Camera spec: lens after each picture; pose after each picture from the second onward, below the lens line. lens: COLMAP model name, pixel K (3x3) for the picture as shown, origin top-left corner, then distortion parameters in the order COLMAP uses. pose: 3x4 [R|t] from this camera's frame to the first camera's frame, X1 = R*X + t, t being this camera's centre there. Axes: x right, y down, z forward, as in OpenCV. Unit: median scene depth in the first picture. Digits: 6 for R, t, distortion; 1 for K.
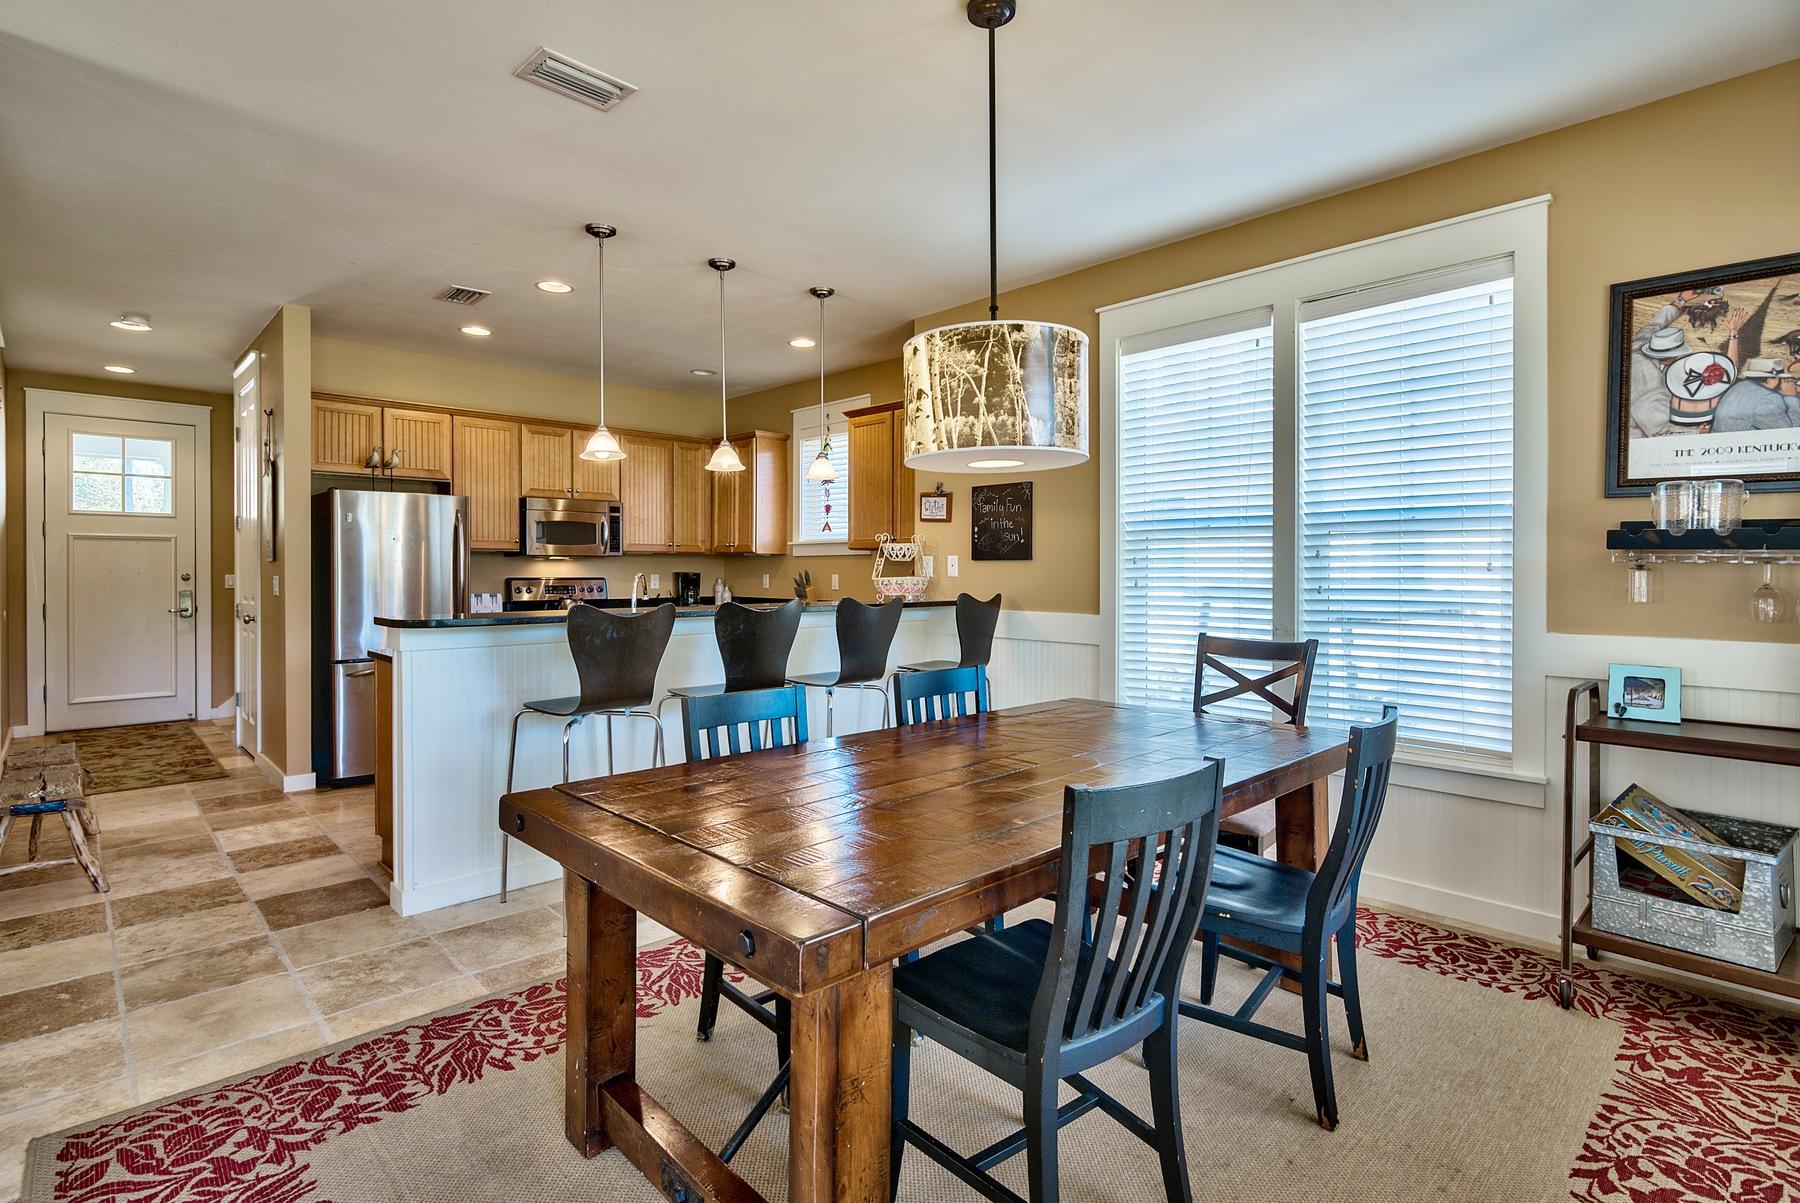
lens RADIAL K [[878.2, 0, 881.0], [0, 878.2, 573.1], [0, 0, 1]] dist [0.001979, -0.000056]
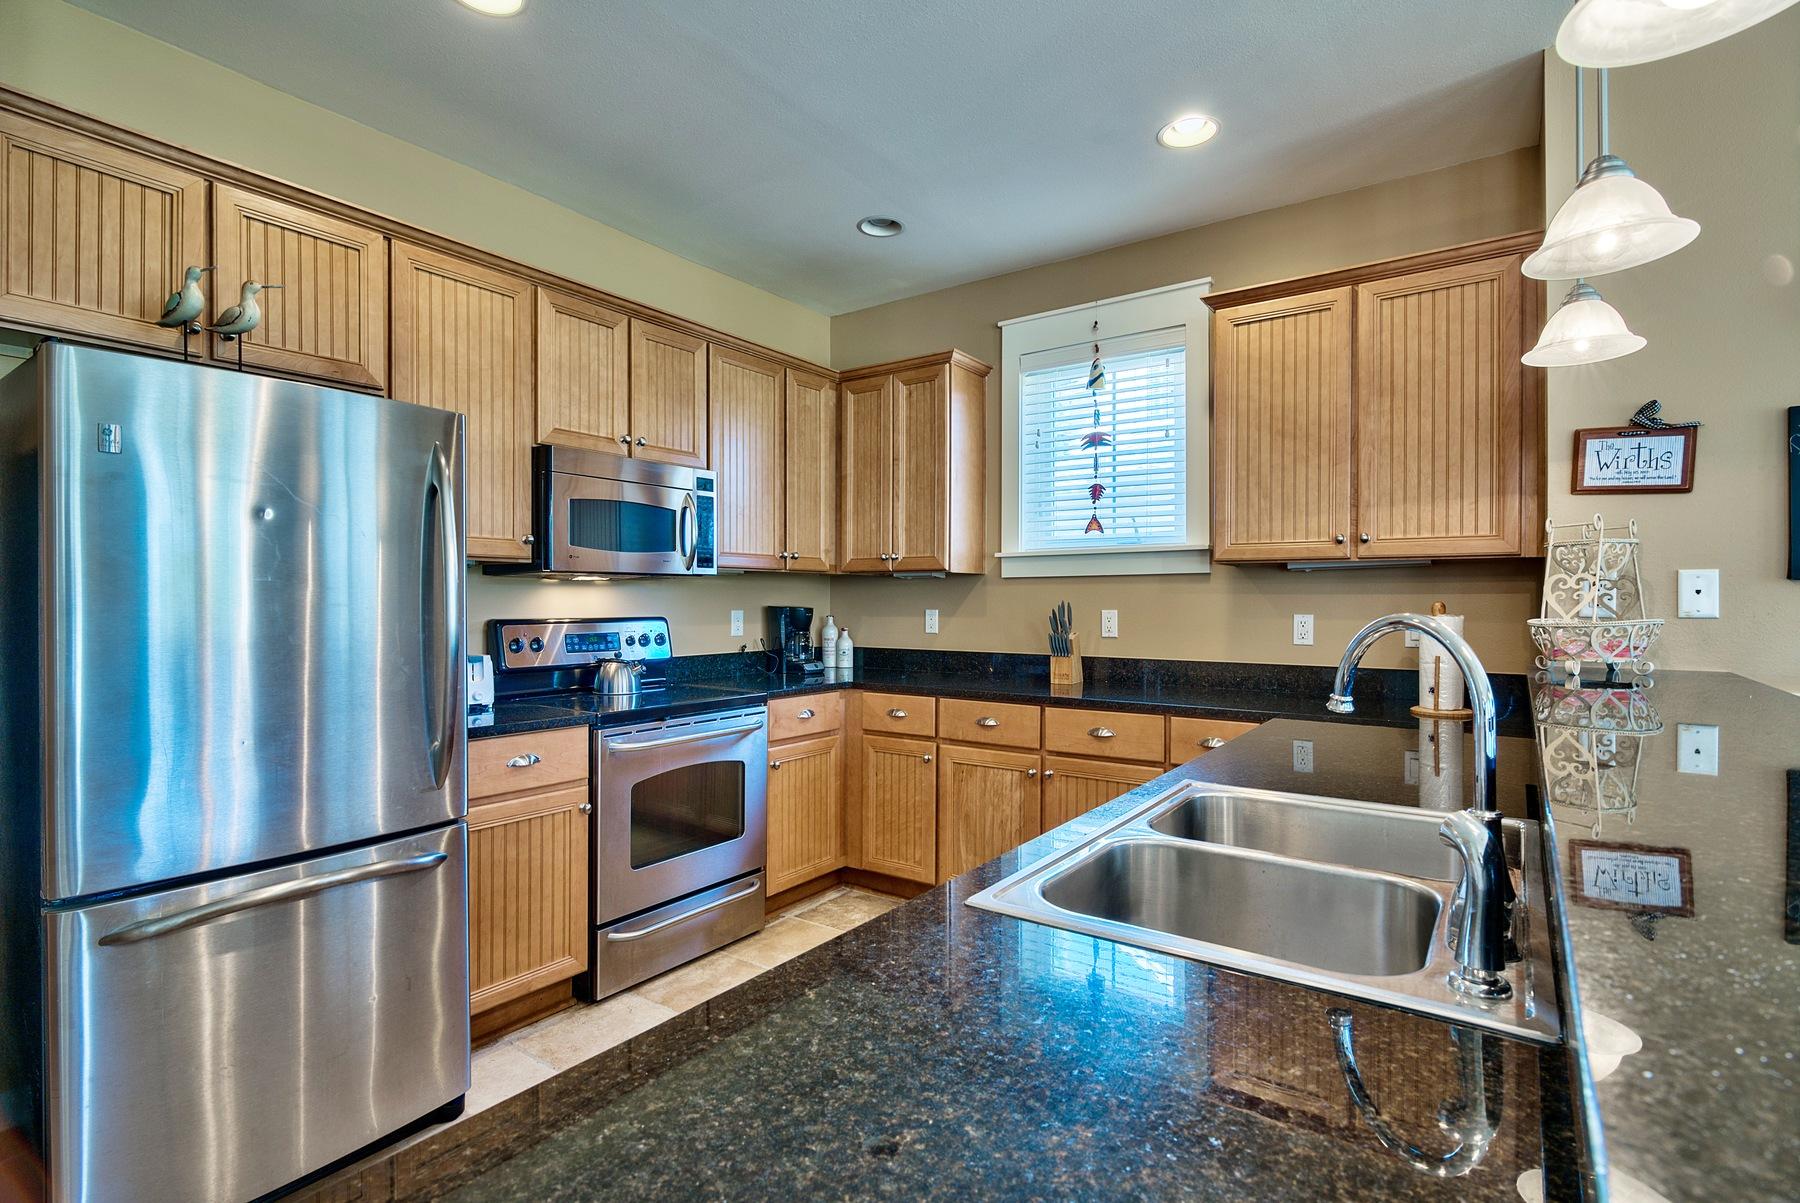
lens RADIAL K [[863.4, 0, 882.3], [0, 863.4, 600.4], [0, 0, 1]] dist [-0.001836, -0.000060]
pose [[0.982473, -0.001058, 0.186399, -0.354463], [0.001954, 0.999987, -0.004623, -0.002800], [-0.186392, 0.004907, 0.982463, 0.584804]]
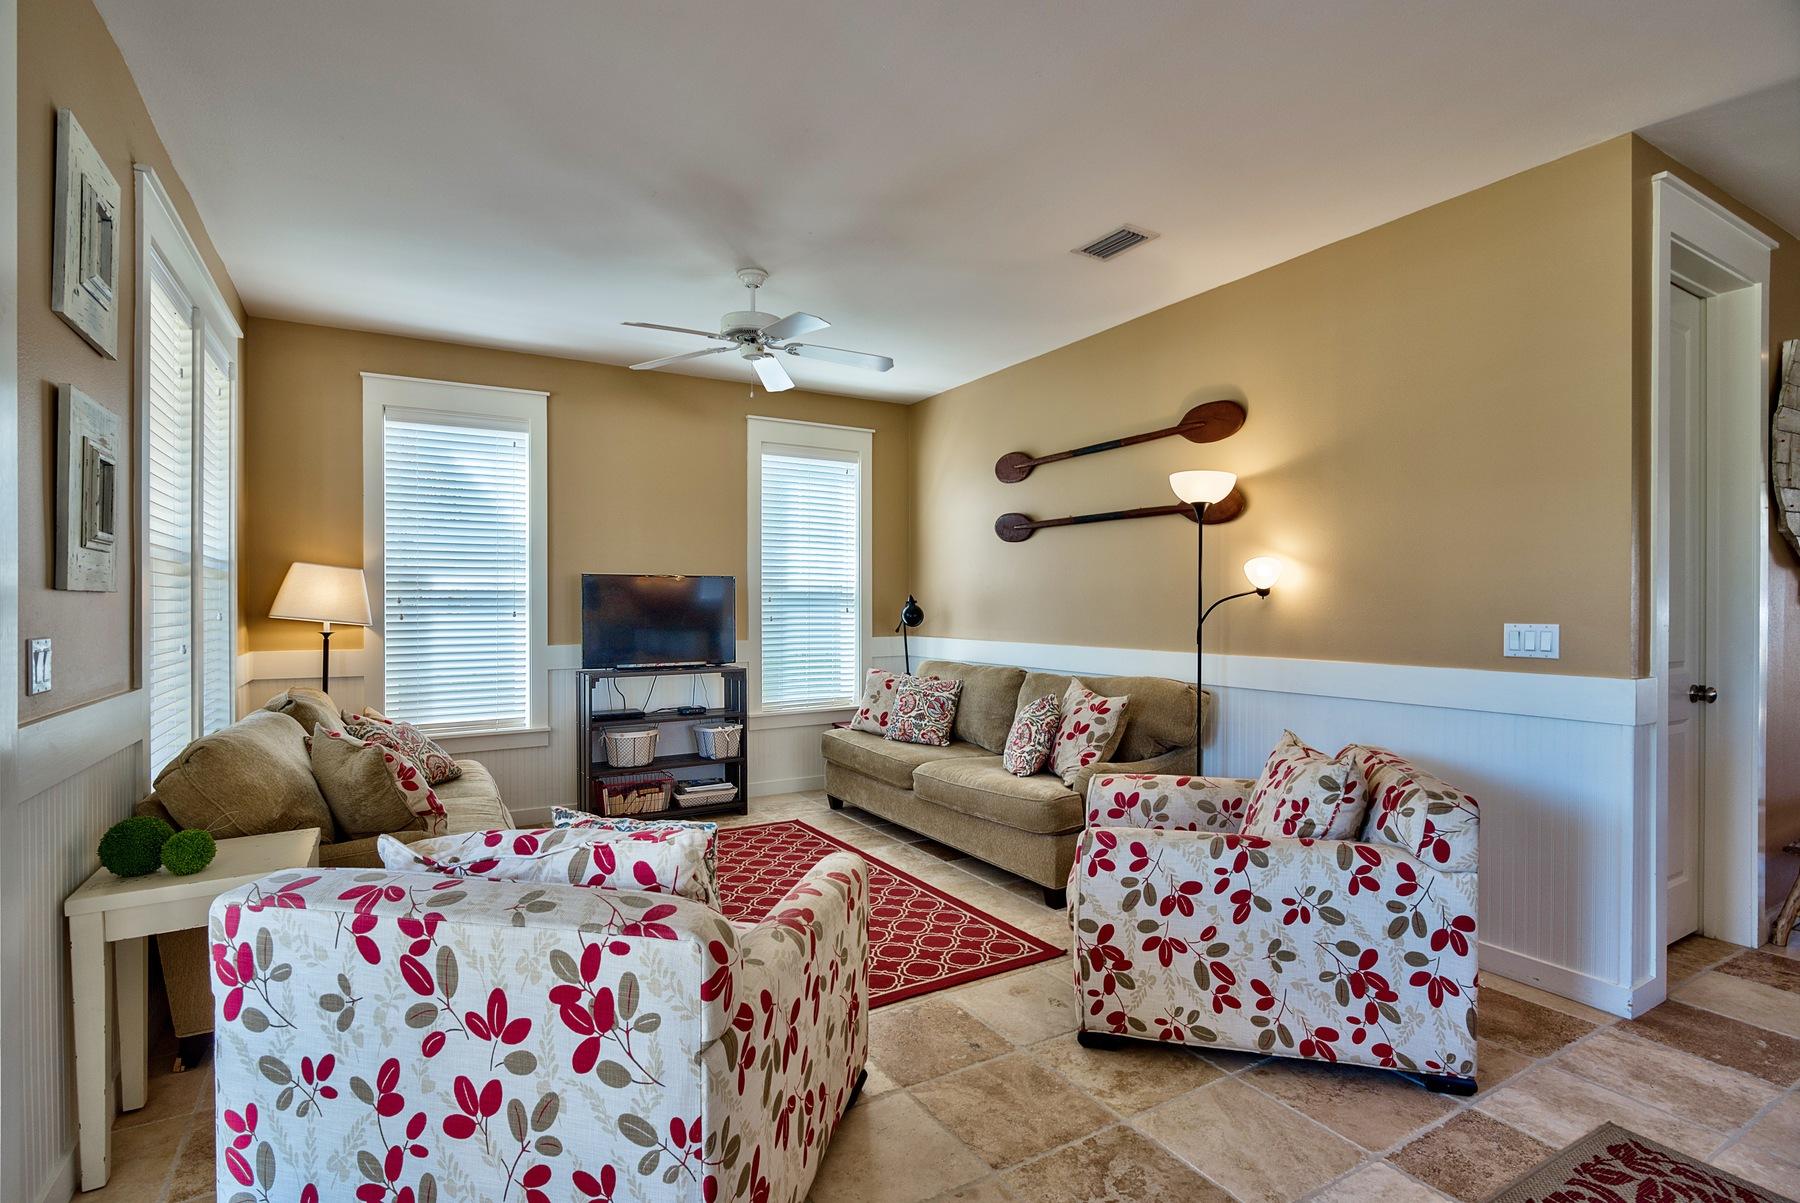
lens RADIAL K [[861.4, 0, 900.0], [0, 861.4, 601.5], [0, 0, 1]] dist [-0.004209, -0.000214]
pose [[-0.212446, -0.004274, -0.977163, 0.098170], [-0.004731, 0.999983, -0.003345, -0.003018], [0.977161, 0.003912, -0.212463, 0.117737]]
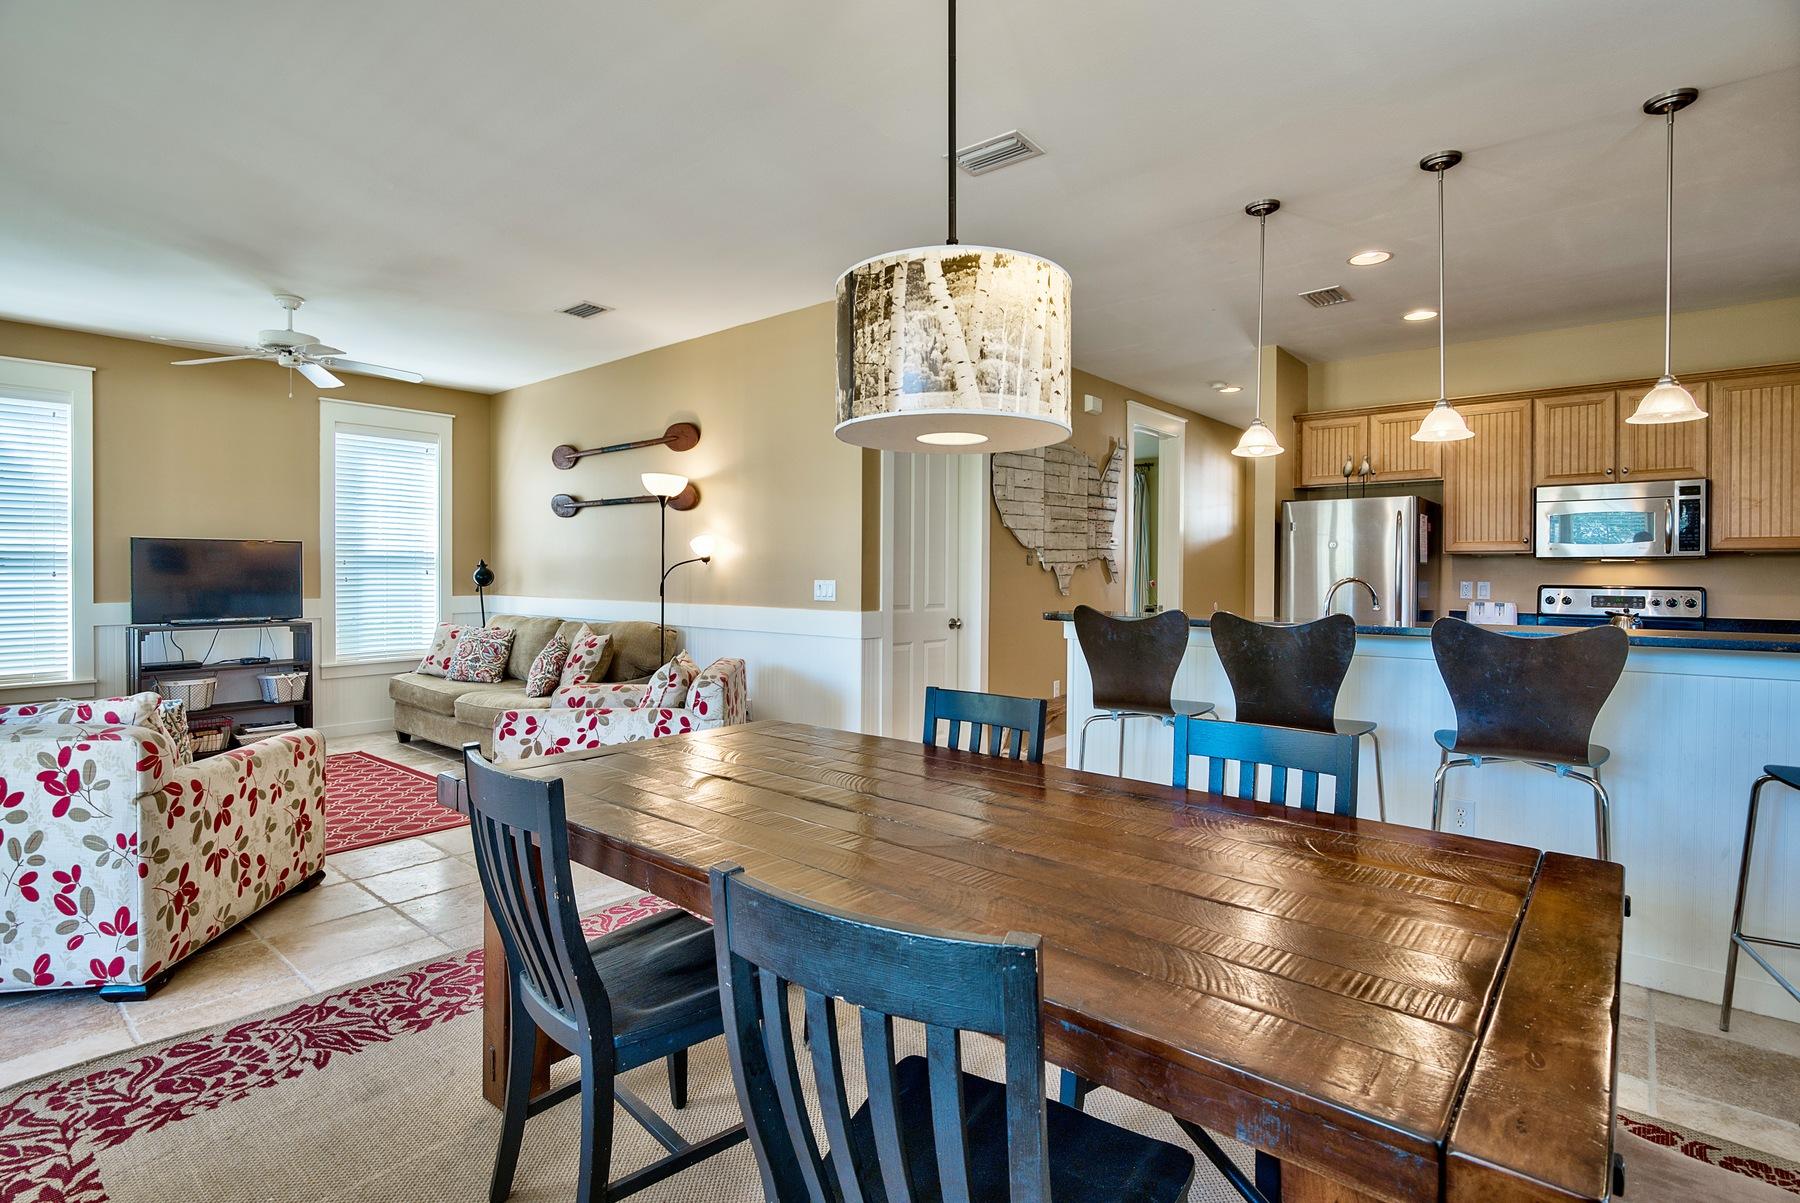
lens RADIAL K [[865.8, 0, 901.6], [0, 865.8, 575.5], [0, 0, 1]] dist [-0.004377, 0.000263]
pose [[0.119572, 0.003990, -0.992817, 0.366413], [-0.009387, 0.999952, 0.002888, -0.000879], [0.992781, 0.008975, 0.119604, 0.350846]]
